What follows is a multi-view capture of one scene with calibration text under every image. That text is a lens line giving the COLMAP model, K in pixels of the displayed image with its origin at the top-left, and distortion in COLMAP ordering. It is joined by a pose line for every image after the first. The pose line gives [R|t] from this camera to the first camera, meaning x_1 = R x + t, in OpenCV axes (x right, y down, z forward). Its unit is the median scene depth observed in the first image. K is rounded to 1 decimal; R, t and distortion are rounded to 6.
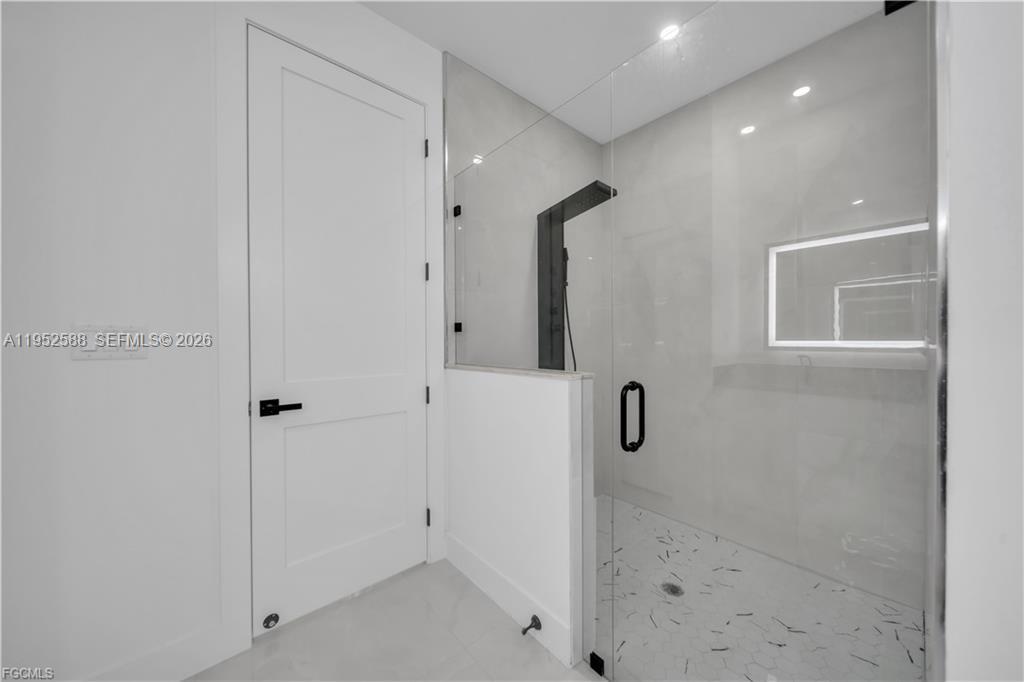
lens RADIAL K [[355.9, 0, 511.5], [0, 355.9, 342.9], [0, 0, 1]] dist [0.001922, -0.000060]
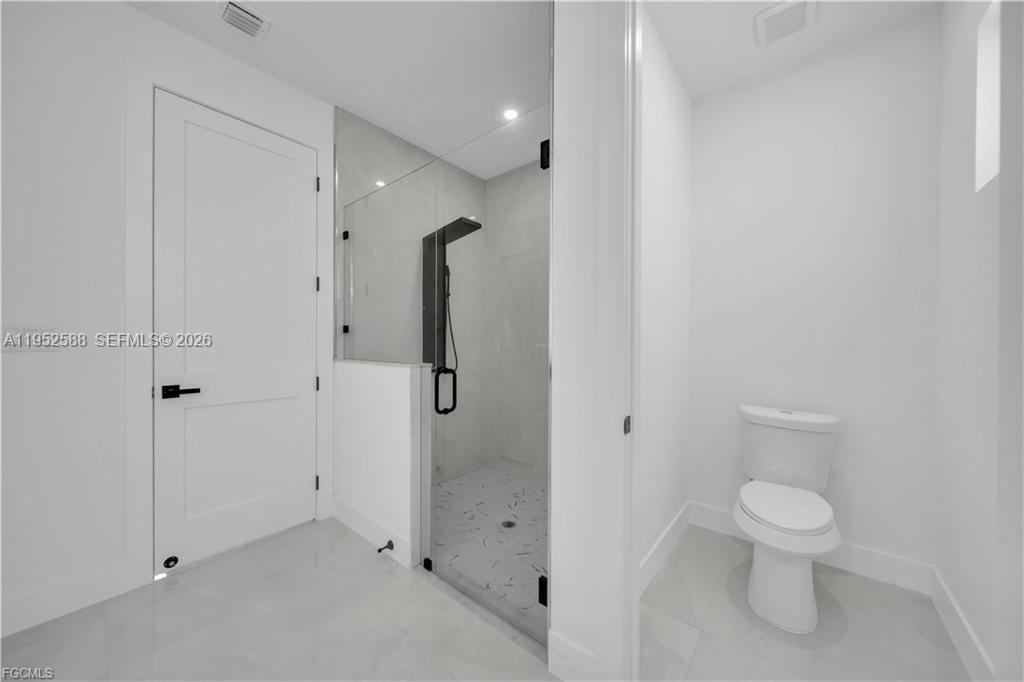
lens RADIAL K [[355.9, 0, 511.5], [0, 355.9, 342.9], [0, 0, 1]] dist [0.001922, -0.000060]
pose [[0.987019, 0.008122, 0.160400, 0.226291], [-0.007969, 0.999967, -0.001594, 0.001541], [-0.160407, 0.000295, 0.987051, -0.324232]]
